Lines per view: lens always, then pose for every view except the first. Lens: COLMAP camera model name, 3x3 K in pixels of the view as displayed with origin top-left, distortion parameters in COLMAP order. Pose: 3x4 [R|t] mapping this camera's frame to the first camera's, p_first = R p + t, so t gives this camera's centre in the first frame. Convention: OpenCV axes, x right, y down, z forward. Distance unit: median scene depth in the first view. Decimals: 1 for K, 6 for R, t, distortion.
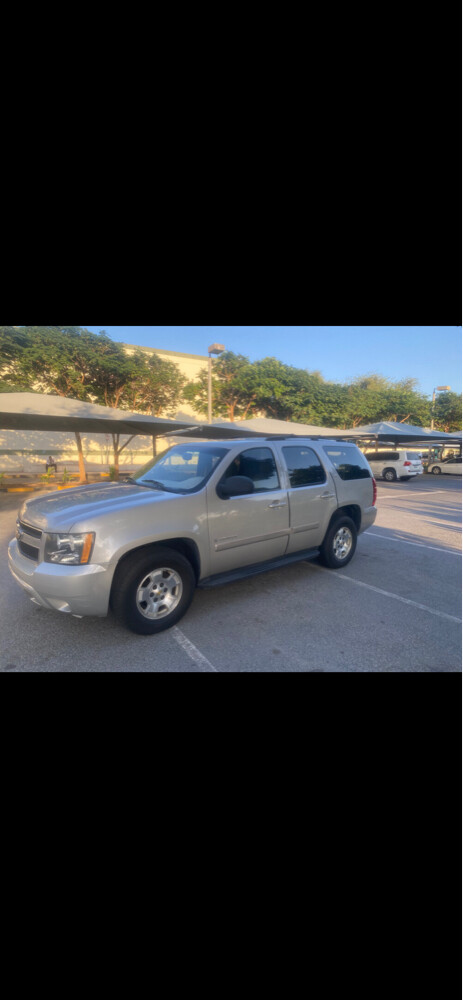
lens RADIAL K [[360.5, 0, 231.5], [0, 360.5, 500.0], [0, 0, 1]] dist [0.000645, -0.000013]
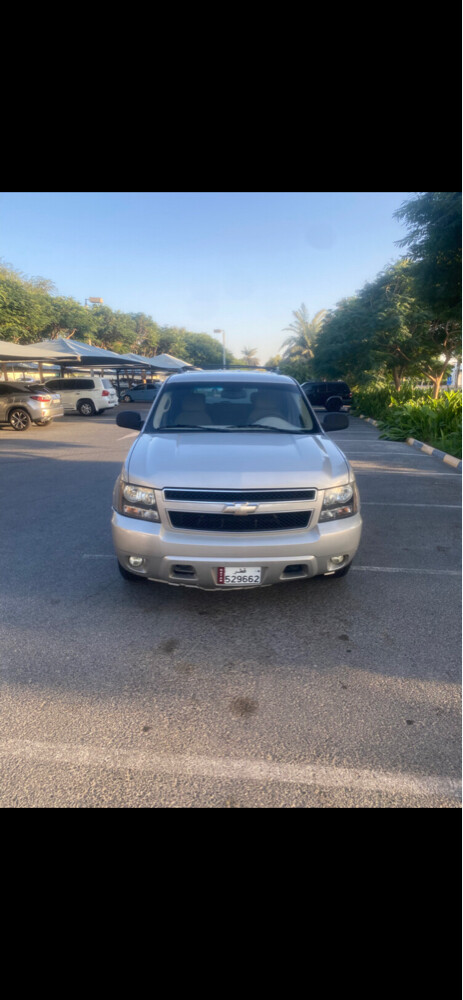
lens RADIAL K [[480.9, 0, 231.5], [0, 480.9, 500.0], [0, 0, 1]] dist [0.021794, -0.000107]
pose [[0.598584, -0.197145, 0.776422, -0.282981], [0.102493, 0.980125, 0.169851, -0.019070], [-0.794476, -0.022093, 0.606893, 0.084000]]
